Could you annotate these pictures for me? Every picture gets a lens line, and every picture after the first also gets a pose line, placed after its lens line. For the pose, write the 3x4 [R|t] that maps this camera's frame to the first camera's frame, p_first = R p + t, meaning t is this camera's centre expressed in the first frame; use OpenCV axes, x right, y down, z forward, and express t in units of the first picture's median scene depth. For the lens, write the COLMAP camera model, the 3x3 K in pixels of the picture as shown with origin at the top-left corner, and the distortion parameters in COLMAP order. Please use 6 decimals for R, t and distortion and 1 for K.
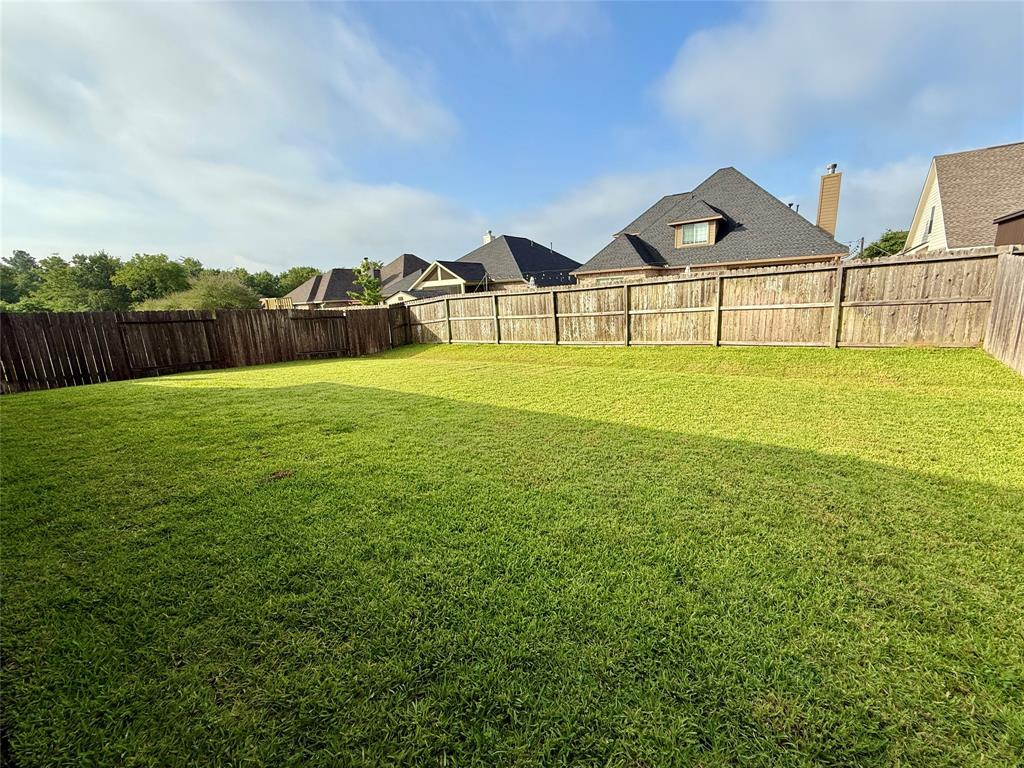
lens RADIAL K [[409.2, 0, 512.9], [0, 409.2, 381.9], [0, 0, 1]] dist [-0.001890, -0.000169]
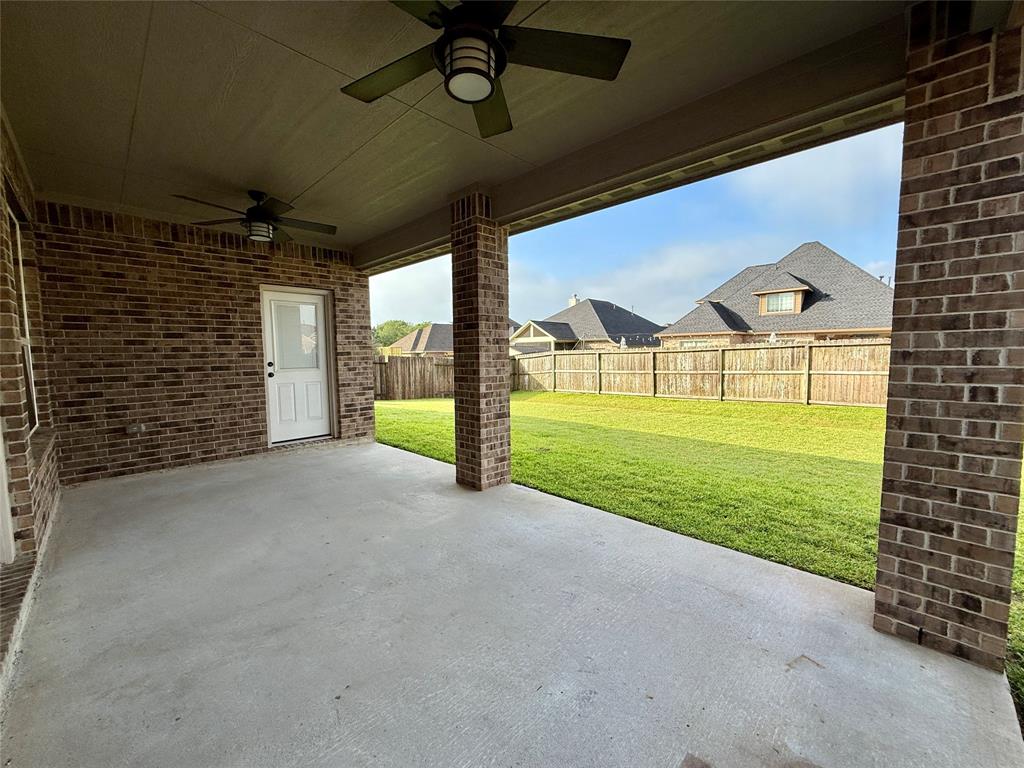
lens RADIAL K [[409.2, 0, 510.5], [0, 409.2, 383.8], [0, 0, 1]] dist [-0.001890, -0.000169]
pose [[0.985726, 0.051690, -0.160227, -0.090579], [-0.071869, 0.989823, -0.122819, 0.035816], [0.152248, 0.132581, 0.979409, -0.166133]]
